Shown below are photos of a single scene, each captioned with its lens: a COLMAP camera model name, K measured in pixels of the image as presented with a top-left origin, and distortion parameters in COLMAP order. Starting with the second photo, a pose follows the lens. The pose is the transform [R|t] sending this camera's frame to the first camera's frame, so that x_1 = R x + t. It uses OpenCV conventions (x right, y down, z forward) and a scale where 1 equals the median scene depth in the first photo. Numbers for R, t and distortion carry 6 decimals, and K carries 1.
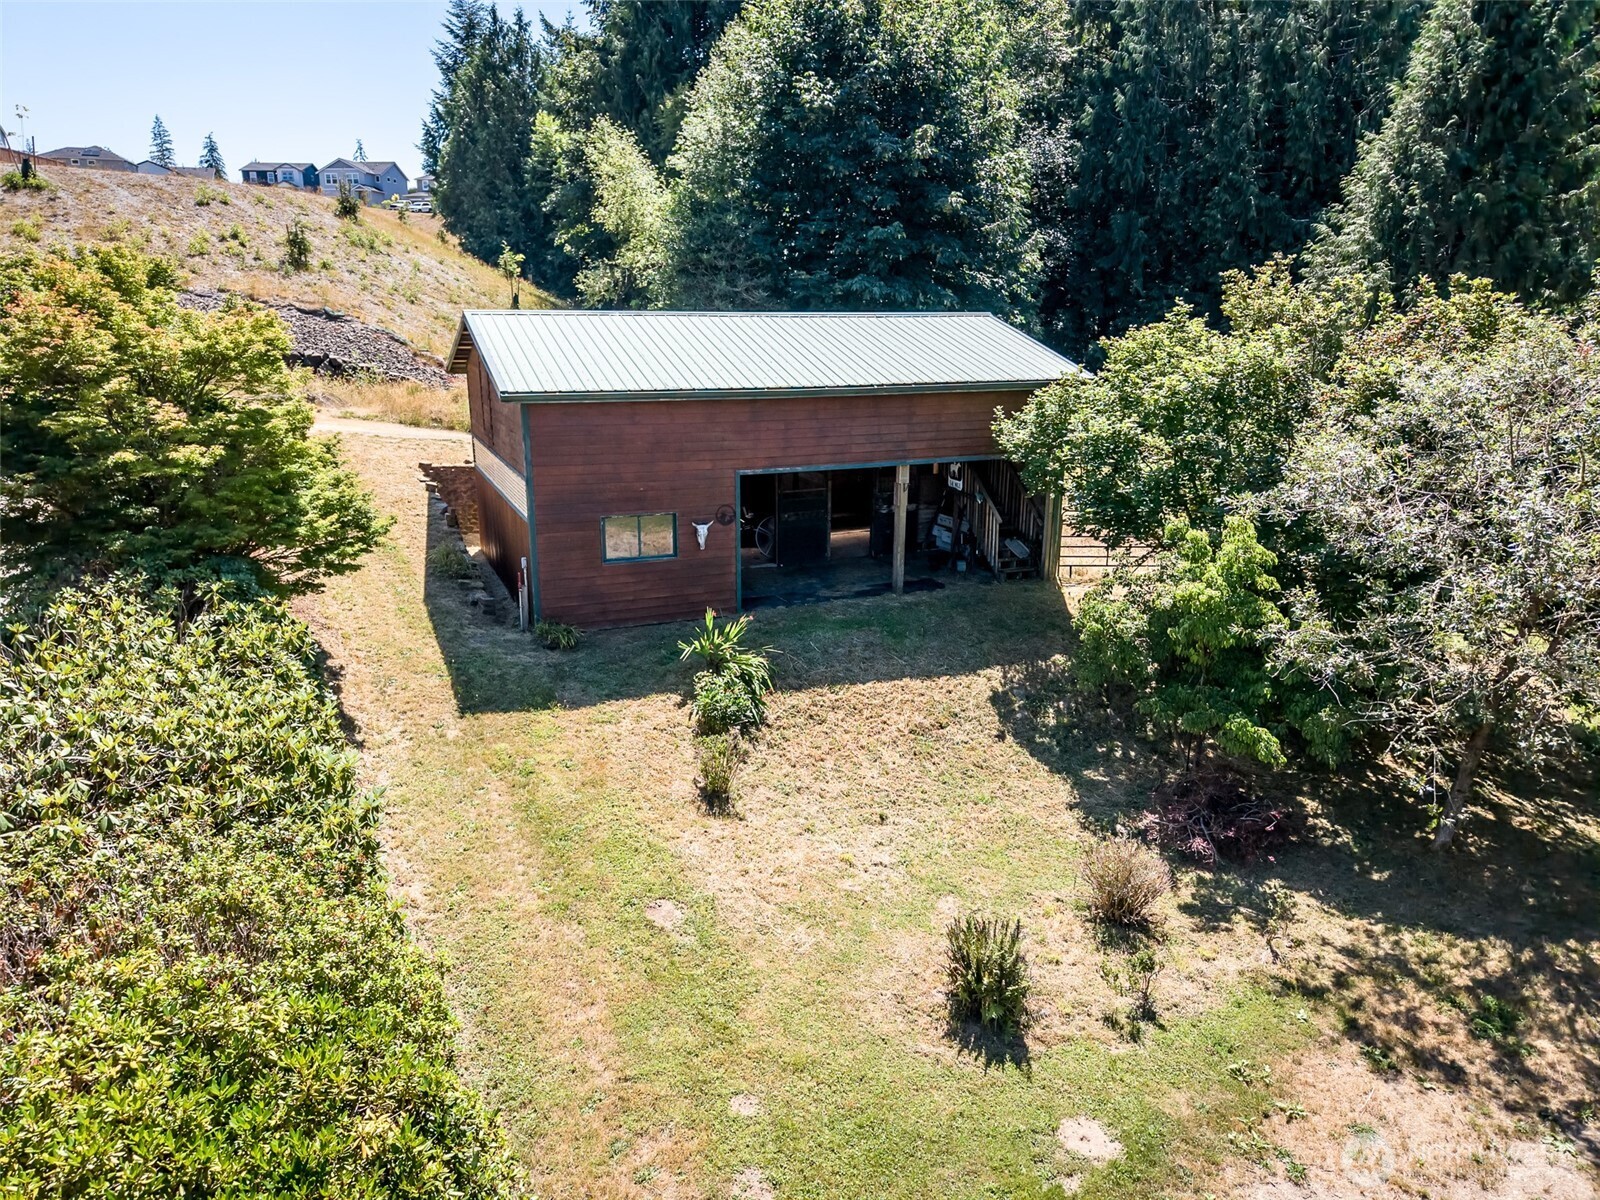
lens RADIAL K [[1121.5, 0, 801.1], [0, 1121.5, 602.7], [0, 0, 1]] dist [0.035990, -0.000498]
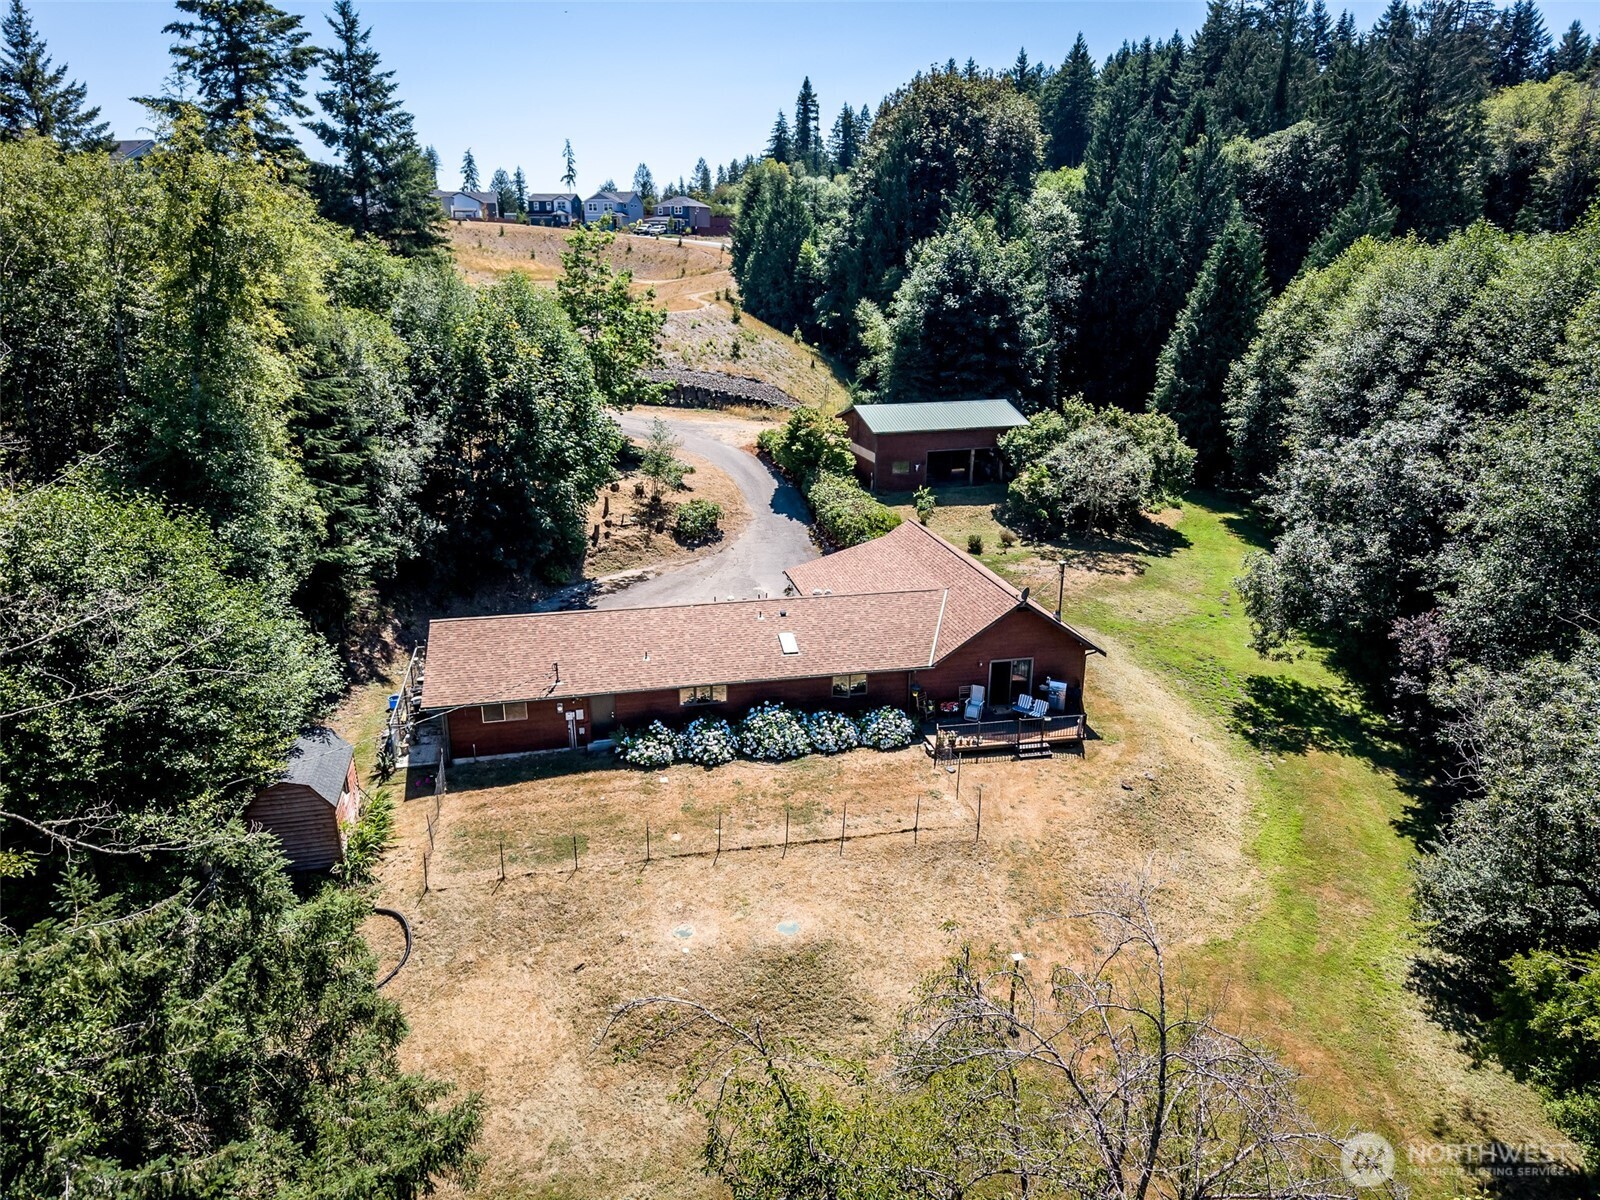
lens RADIAL K [[1121.5, 0, 801.8], [0, 1121.5, 592.5], [0, 0, 1]] dist [0.035990, -0.000498]
pose [[0.992736, 0.032908, -0.115724, -0.016482], [-0.029094, 0.998981, 0.034502, 0.183453], [0.116741, -0.030885, 0.992682, -2.145731]]
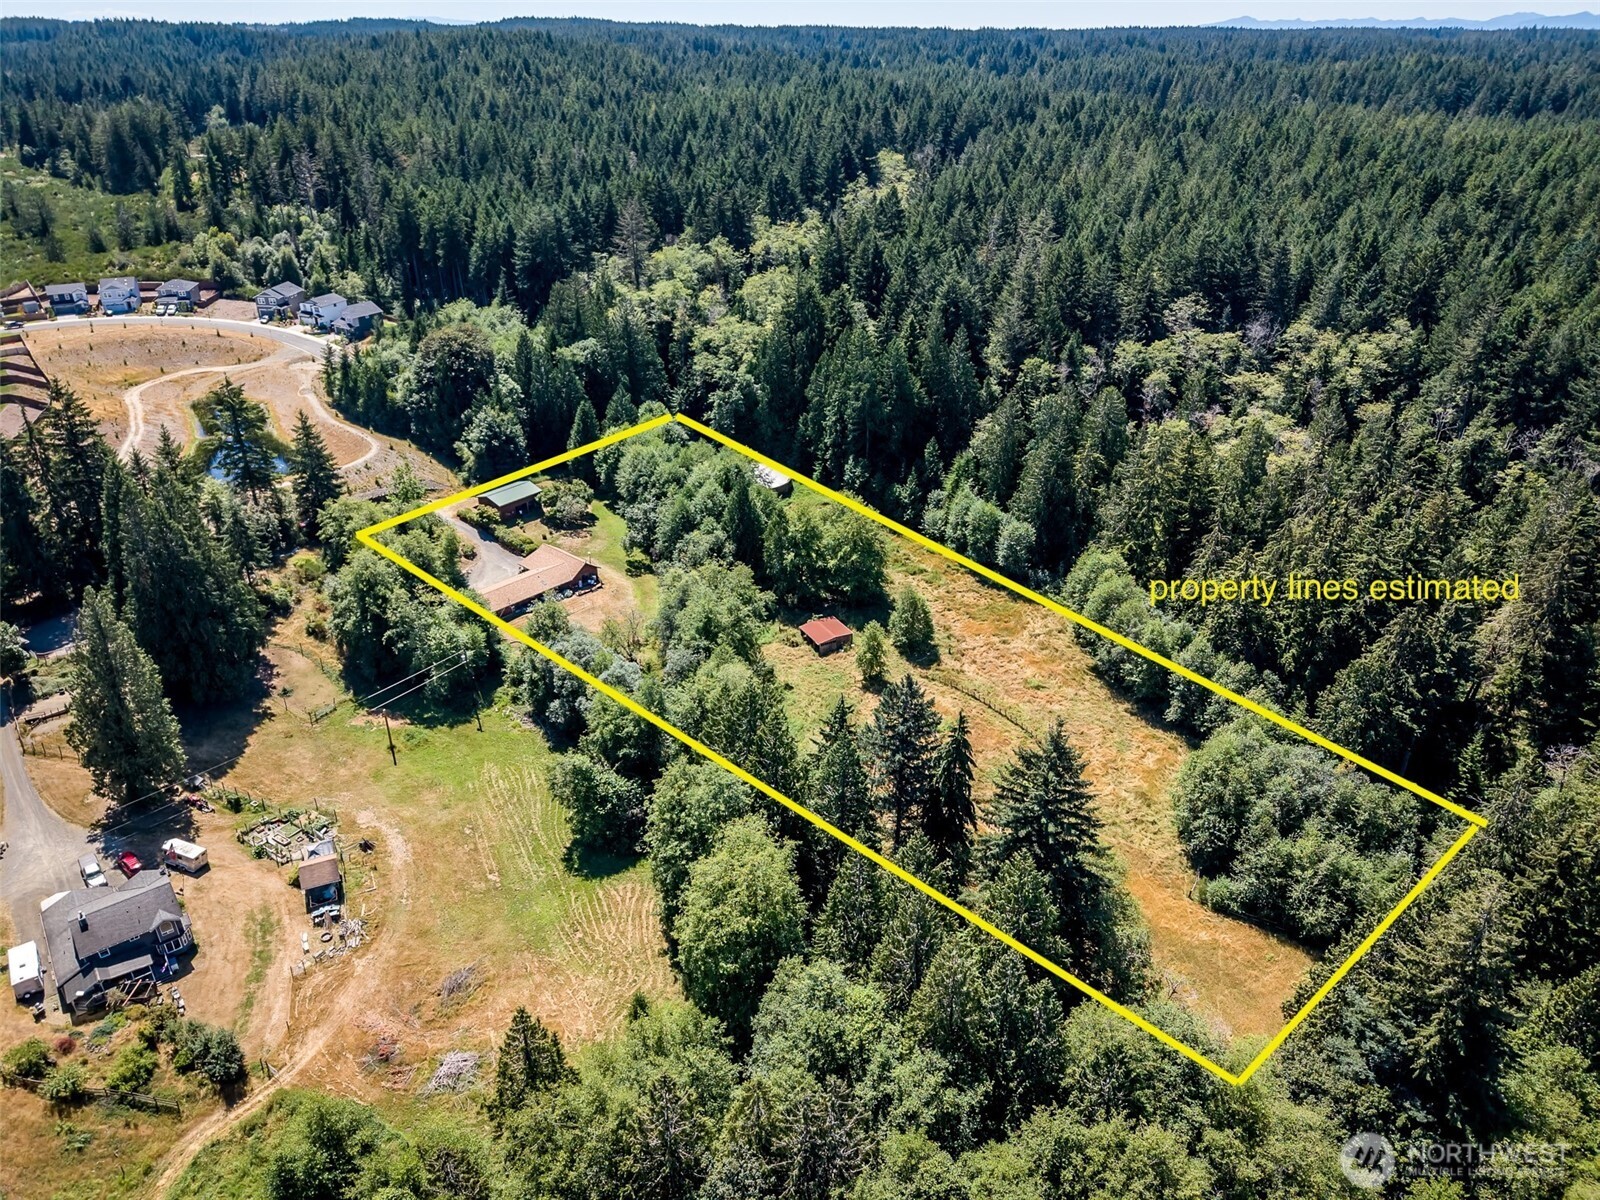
lens RADIAL K [[1121.5, 0, 803.5], [0, 1121.5, 599.1], [0, 0, 1]] dist [0.035990, -0.000498]
pose [[0.882423, -0.221185, 0.415219, -1.921697], [0.132735, 0.963782, 0.231314, -1.166352], [-0.451344, -0.149003, 0.879822, -8.387814]]
